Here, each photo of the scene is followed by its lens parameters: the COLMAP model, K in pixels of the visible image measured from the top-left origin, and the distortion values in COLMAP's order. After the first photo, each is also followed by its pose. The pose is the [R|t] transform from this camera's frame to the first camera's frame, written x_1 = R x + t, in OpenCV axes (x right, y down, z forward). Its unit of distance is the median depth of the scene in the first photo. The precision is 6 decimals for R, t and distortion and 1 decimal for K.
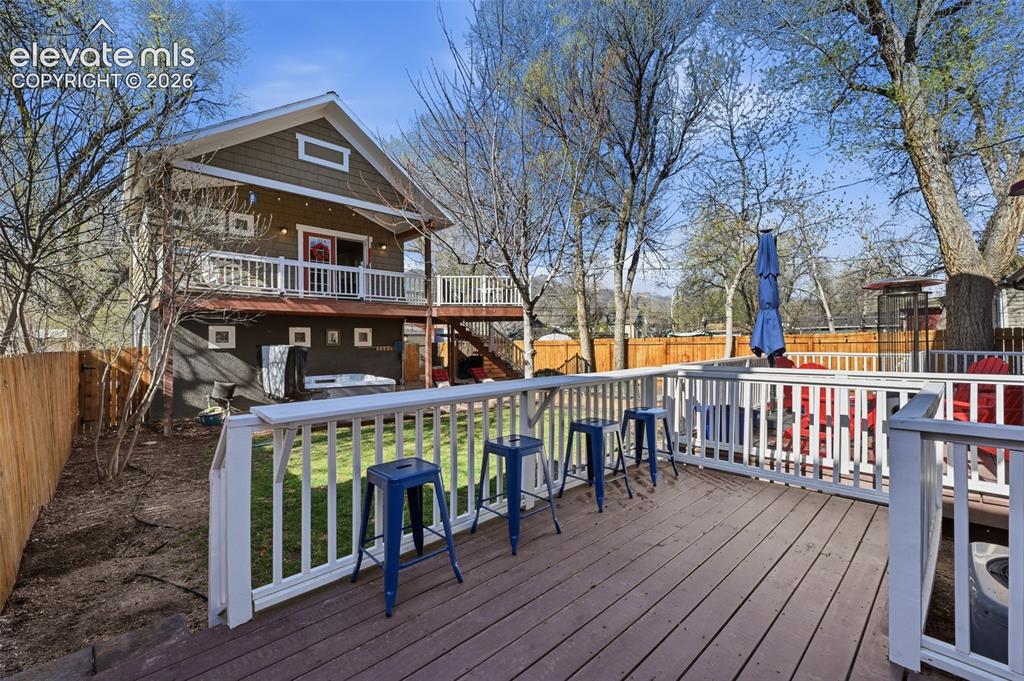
lens RADIAL K [[395.5, 0, 513.2], [0, 395.5, 345.0], [0, 0, 1]] dist [-0.000319, -0.000370]
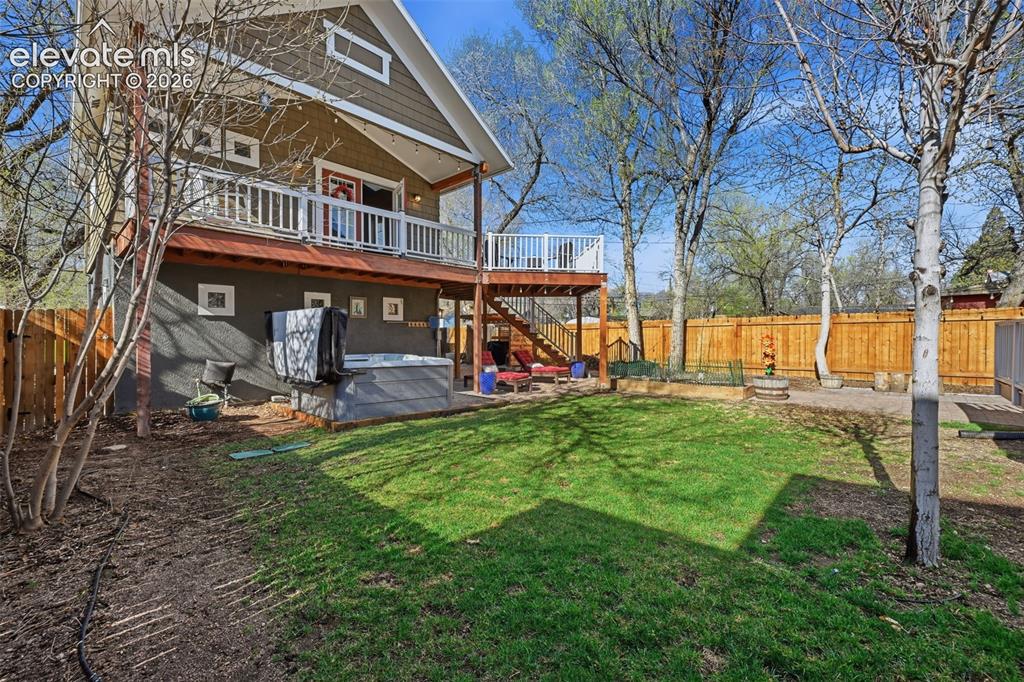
lens RADIAL K [[395.5, 0, 512.5], [0, 395.5, 343.1], [0, 0, 1]] dist [-0.000319, -0.000370]
pose [[0.998703, 0.008236, 0.050241, -0.226817], [-0.008802, 0.999900, 0.011046, 0.048287], [-0.050145, -0.011474, 0.998676, 0.241531]]
